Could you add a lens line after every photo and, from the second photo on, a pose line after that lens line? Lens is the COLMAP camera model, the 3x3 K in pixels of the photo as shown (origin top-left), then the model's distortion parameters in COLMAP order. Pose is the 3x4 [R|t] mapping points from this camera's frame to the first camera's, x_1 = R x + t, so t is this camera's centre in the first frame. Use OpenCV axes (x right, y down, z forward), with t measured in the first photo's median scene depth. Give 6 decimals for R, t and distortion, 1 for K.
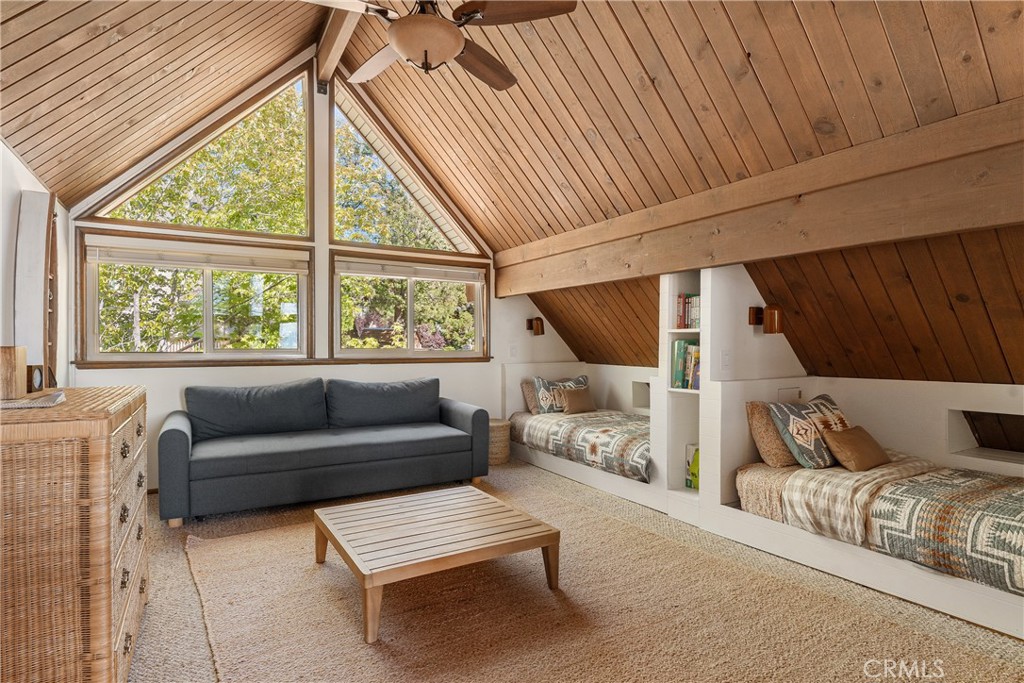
lens RADIAL K [[531.0, 0, 512.1], [0, 531.0, 344.4], [0, 0, 1]] dist [0.001788, 0.000162]
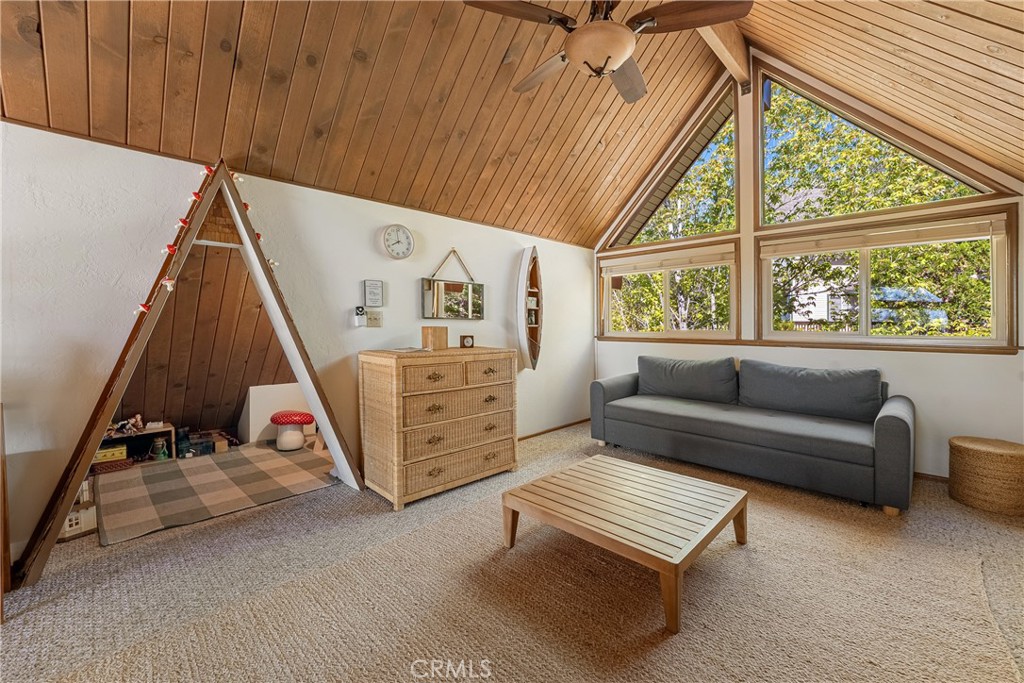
lens RADIAL K [[415.8, 0, 517.3], [0, 415.8, 325.9], [0, 0, 1]] dist [-0.002378, -0.000146]
pose [[0.276263, -0.000363, -0.961082, 0.323851], [-0.003624, 0.999992, -0.001419, 0.001335], [0.961075, 0.003875, 0.276260, 0.322748]]
